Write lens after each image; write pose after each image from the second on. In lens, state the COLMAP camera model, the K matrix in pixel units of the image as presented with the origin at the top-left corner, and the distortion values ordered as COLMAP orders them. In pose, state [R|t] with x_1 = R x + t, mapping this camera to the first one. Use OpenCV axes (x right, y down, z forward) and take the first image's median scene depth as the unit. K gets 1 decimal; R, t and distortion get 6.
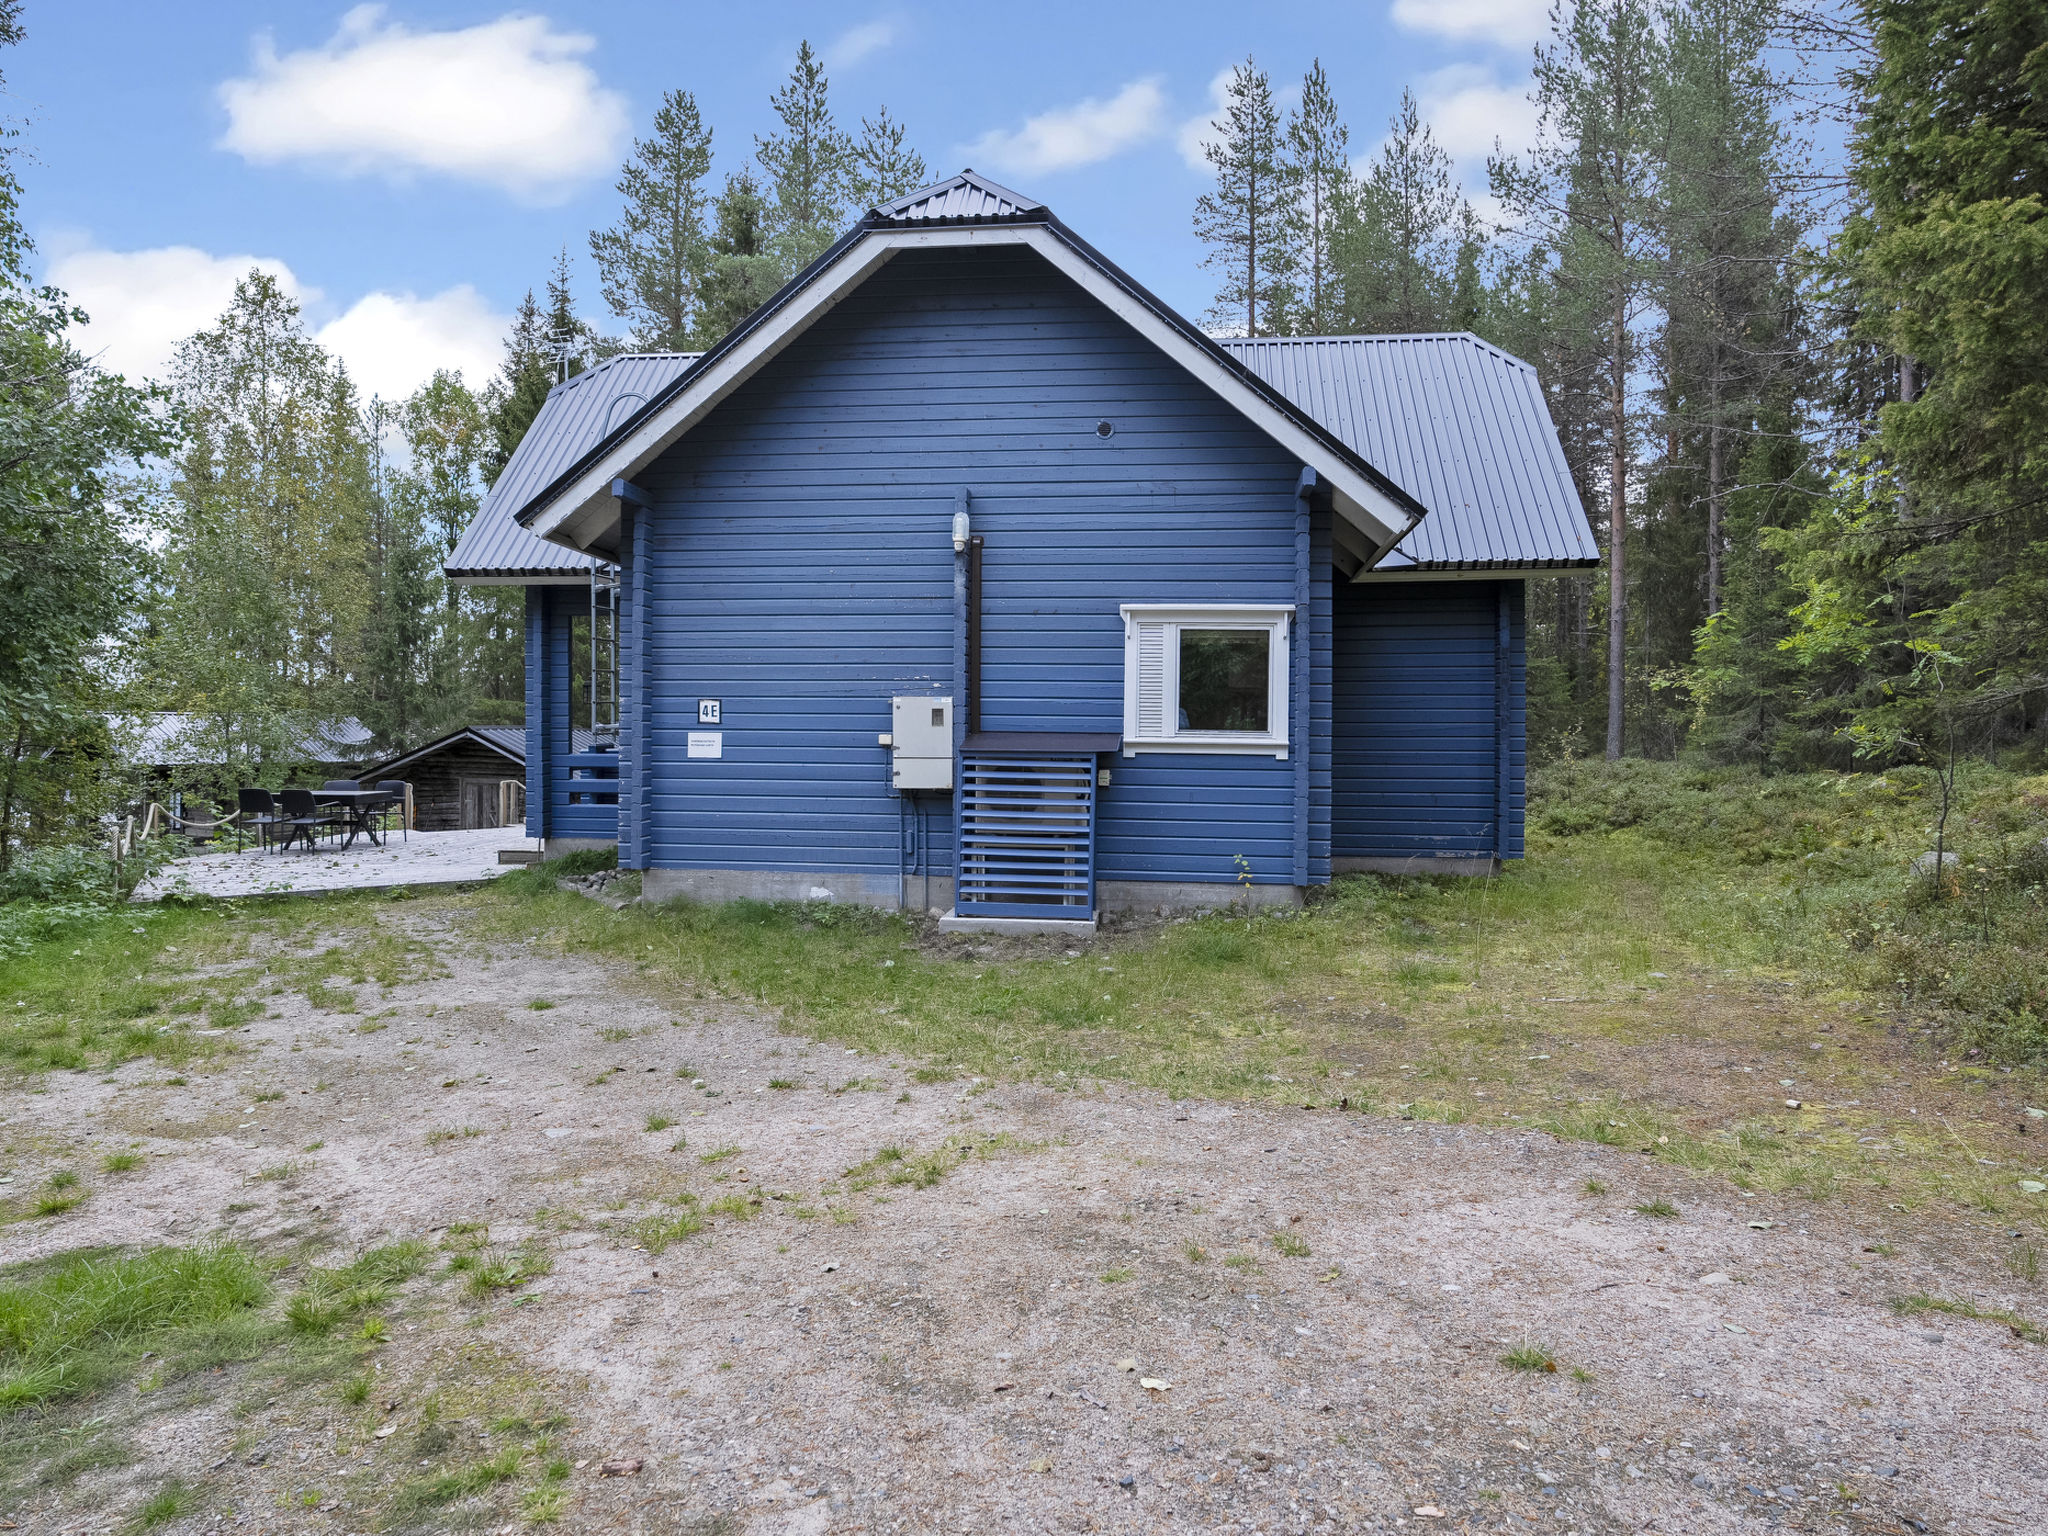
lens RADIAL K [[1345.2, 0, 1060.7], [0, 1345.2, 761.7], [0, 0, 1]] dist [-0.002870, -0.000200]
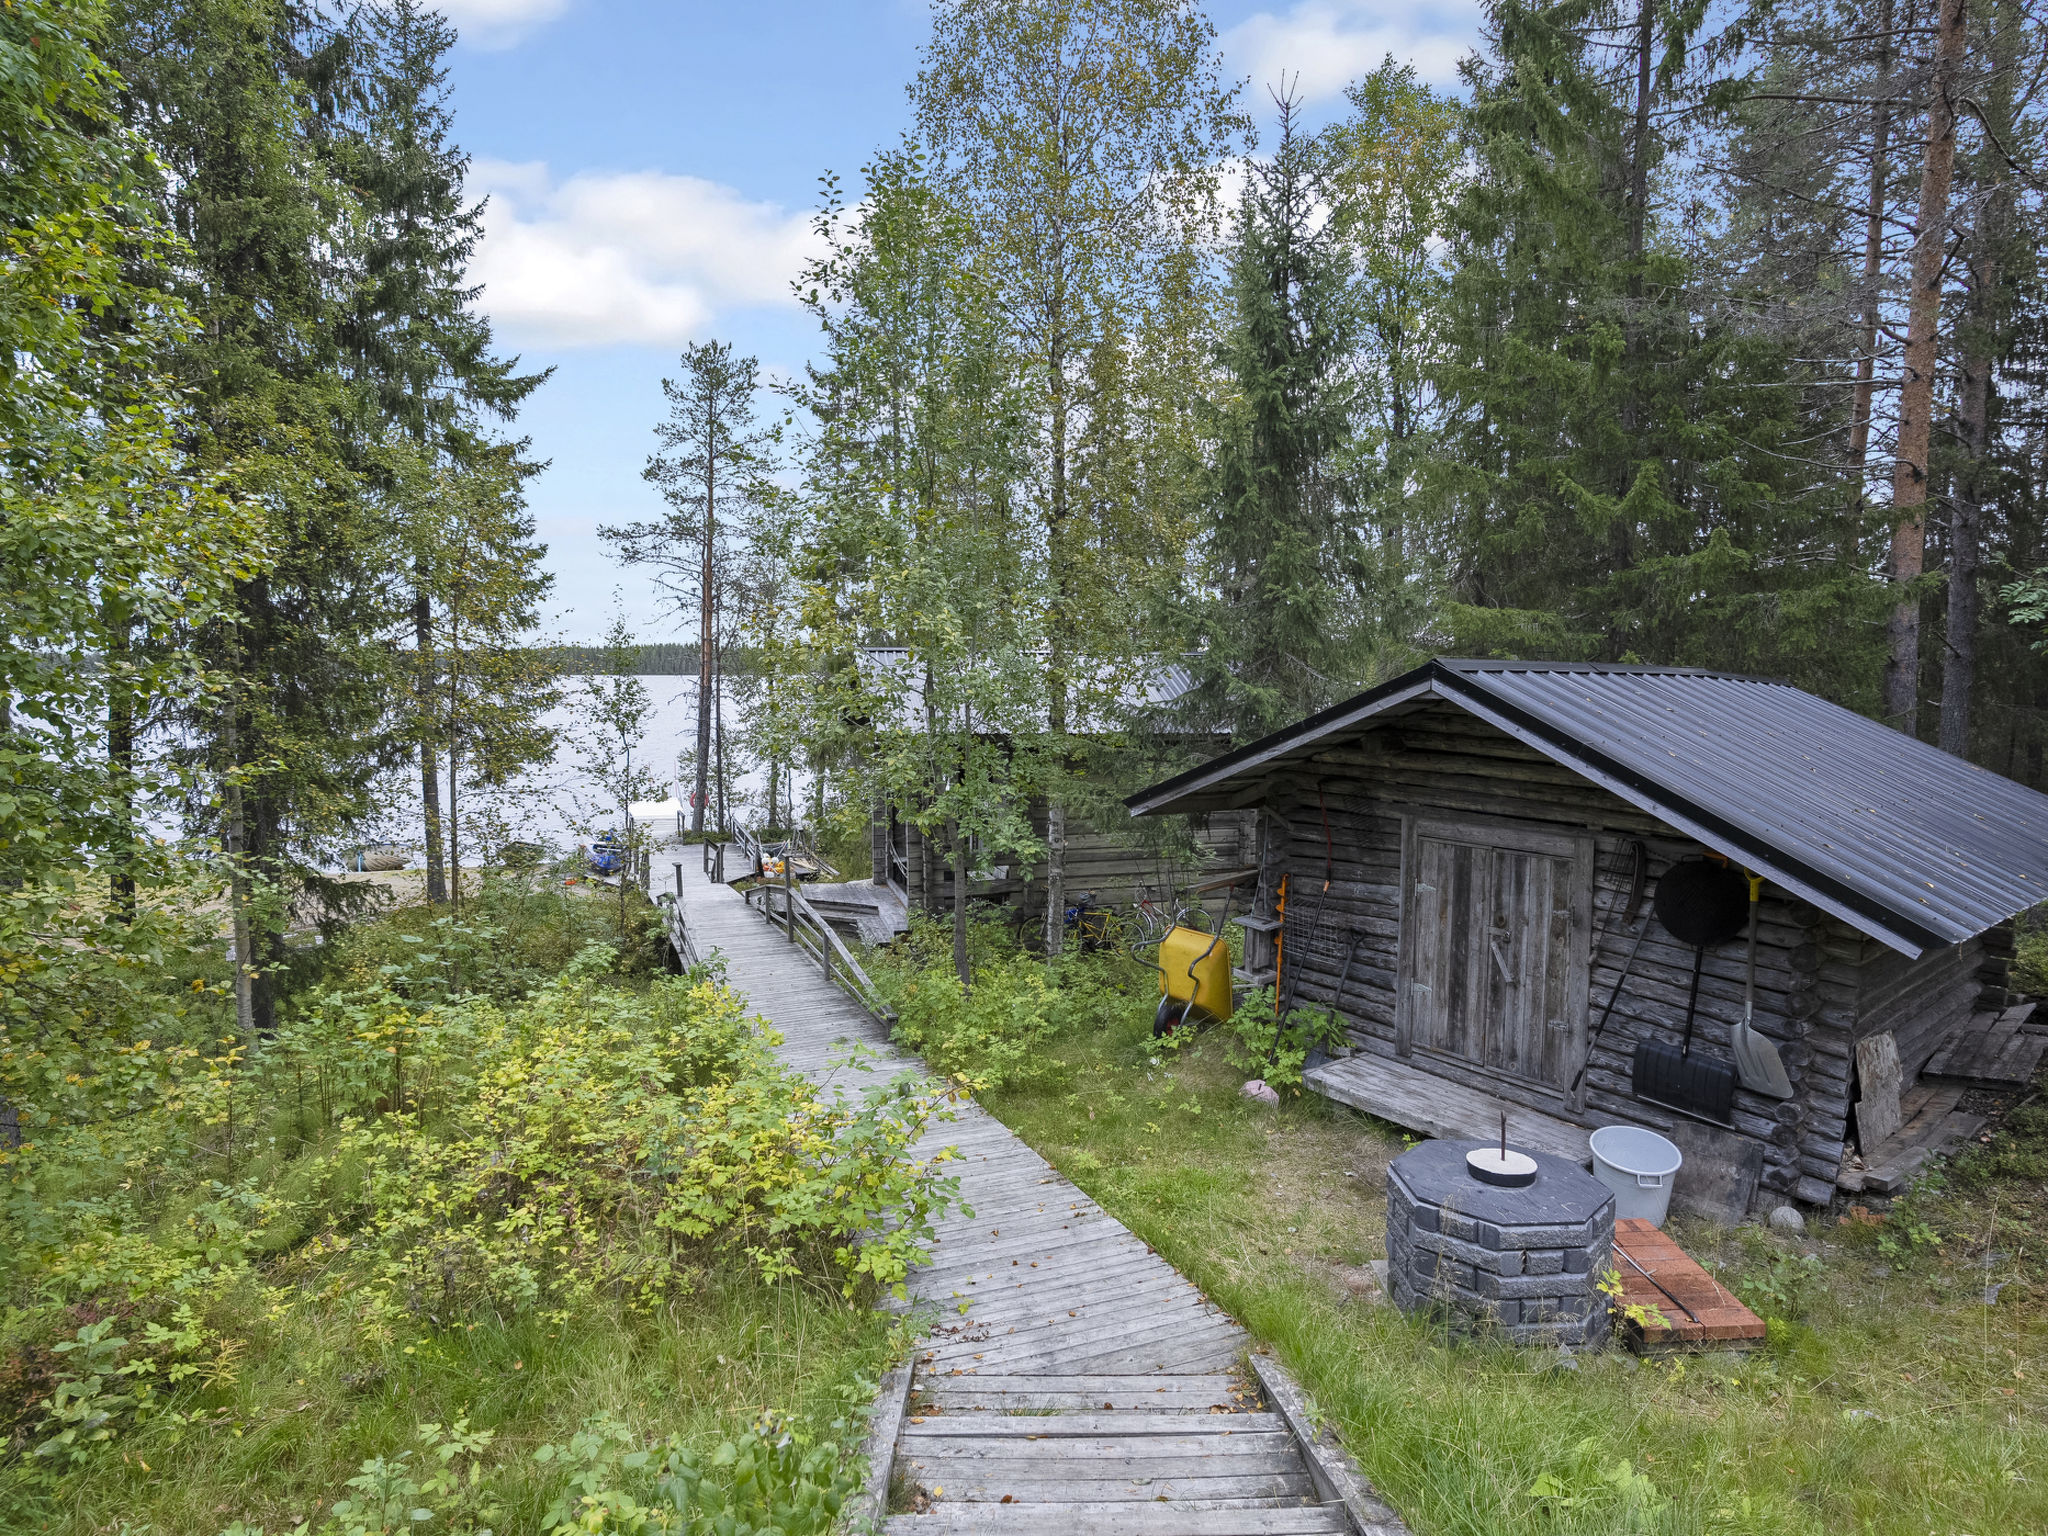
lens RADIAL K [[1108.0, 0, 1024.0], [0, 1108.0, 768.0], [0, 0, 1]] dist [-0.026228, 0.000489]
pose [[0.746253, 0.059002, -0.663043, -0.324544], [-0.025566, 0.997870, 0.060022, -0.013756], [0.665172, -0.027840, 0.746171, 0.707515]]
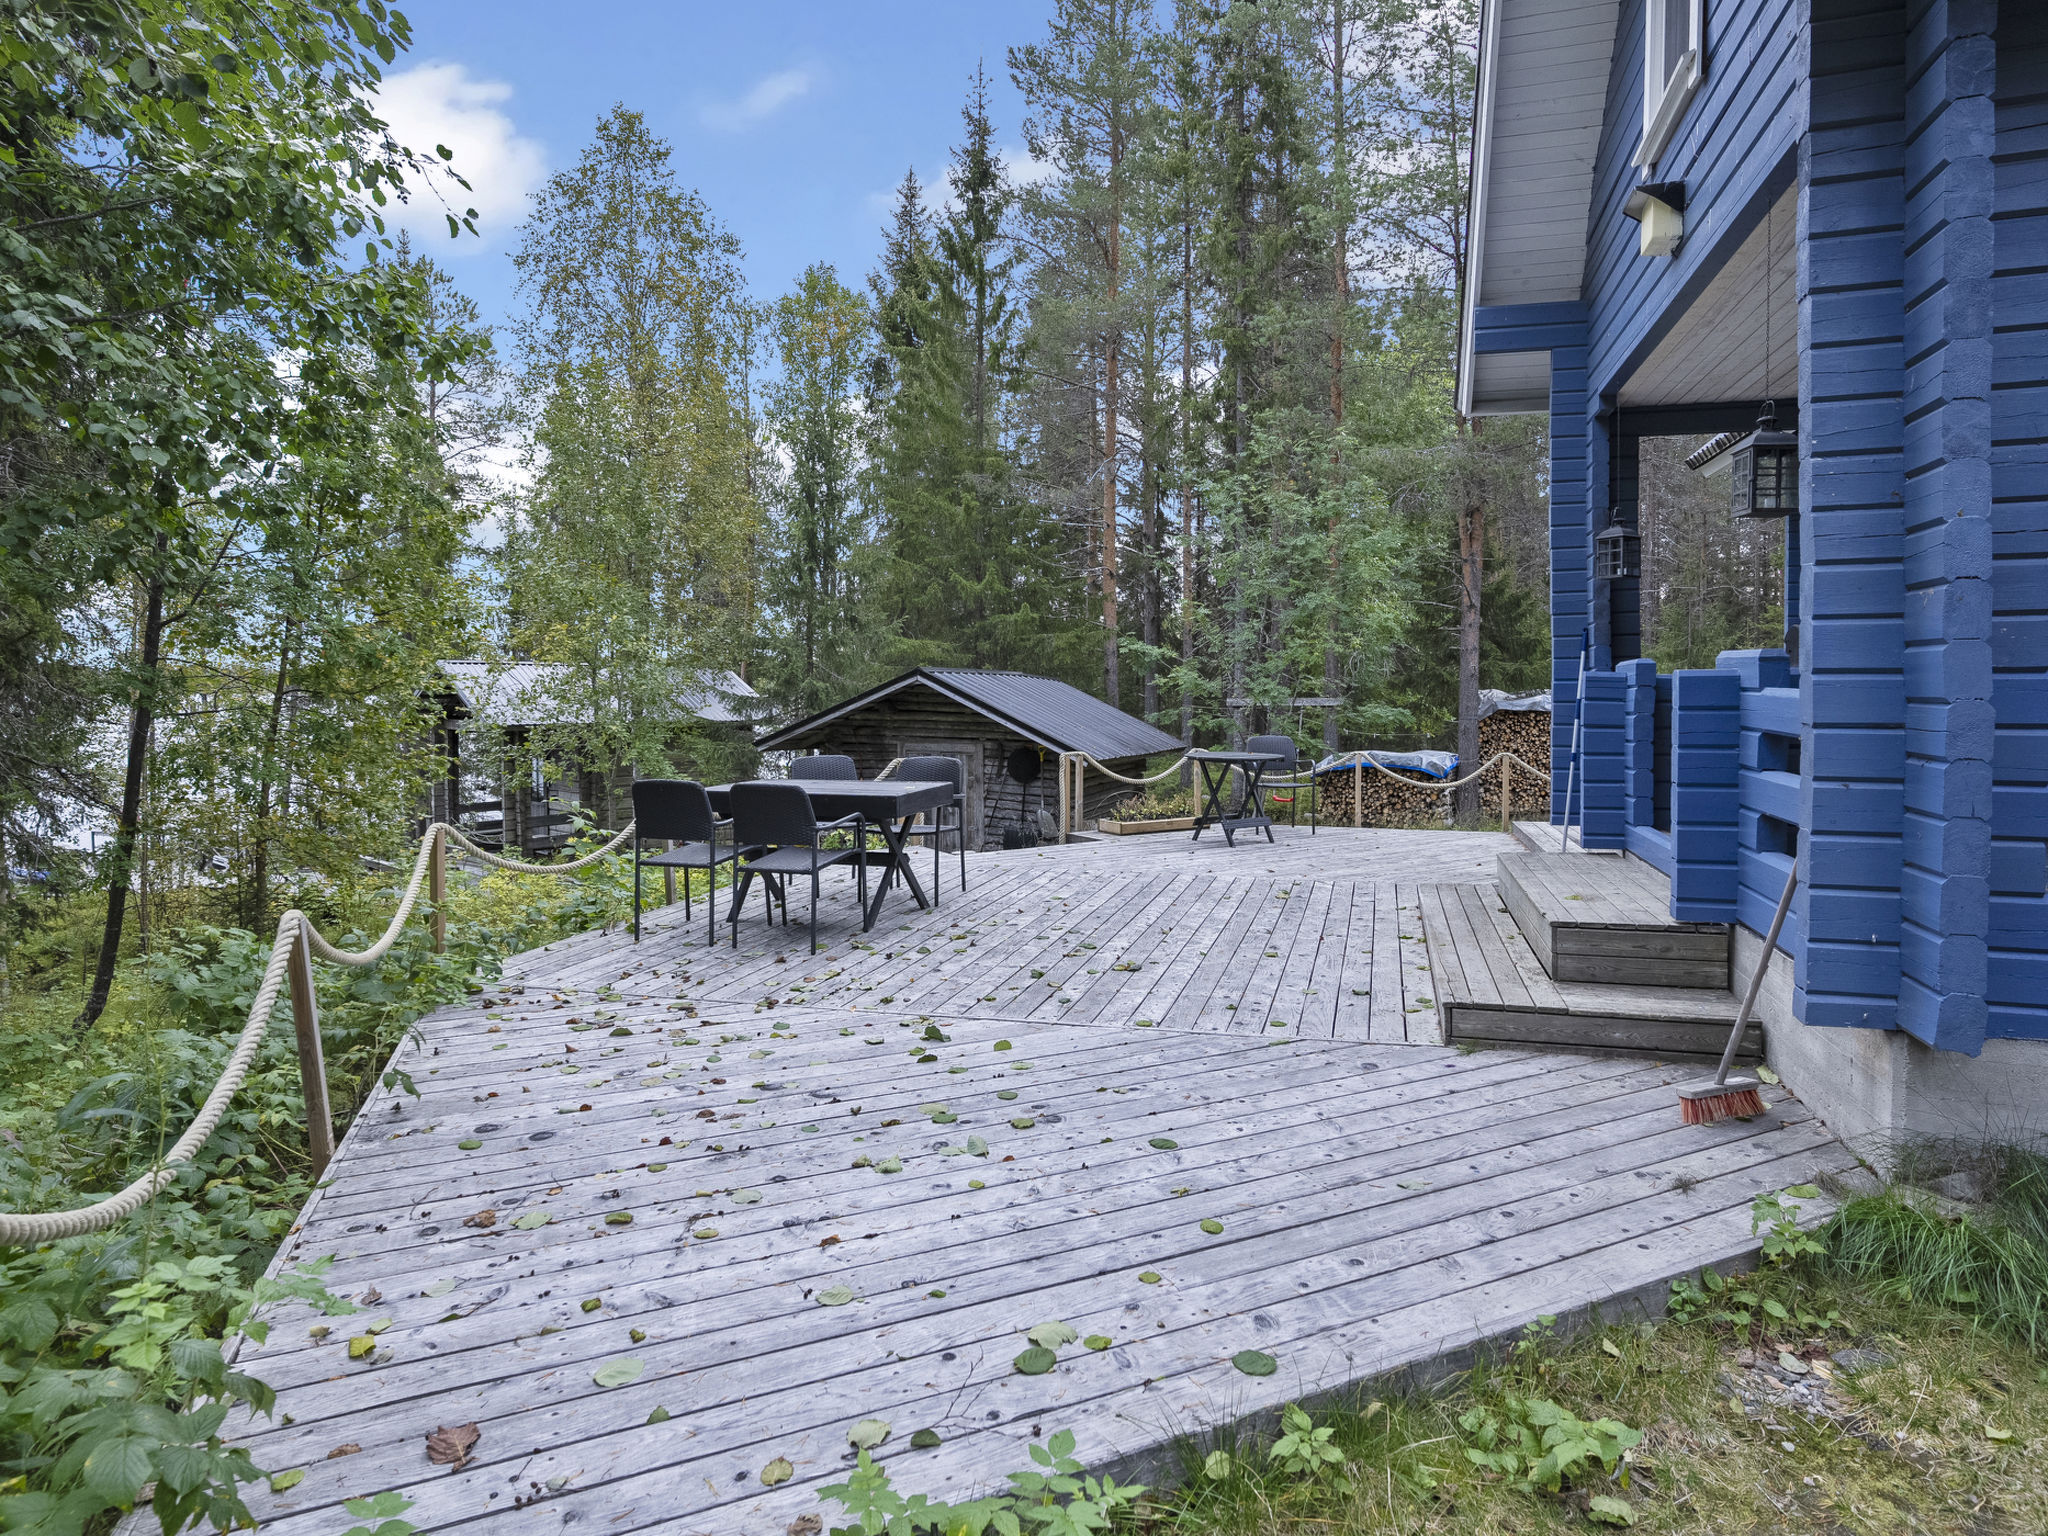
lens RADIAL K [[1108.0, 0, 1024.0], [0, 1108.0, 768.0], [0, 0, 1]] dist [-0.026228, 0.000489]
pose [[0.983674, 0.006431, -0.179842, -0.270677], [0.000569, 0.999245, 0.038848, 0.002673], [0.179956, -0.038316, 0.982928, 0.432198]]
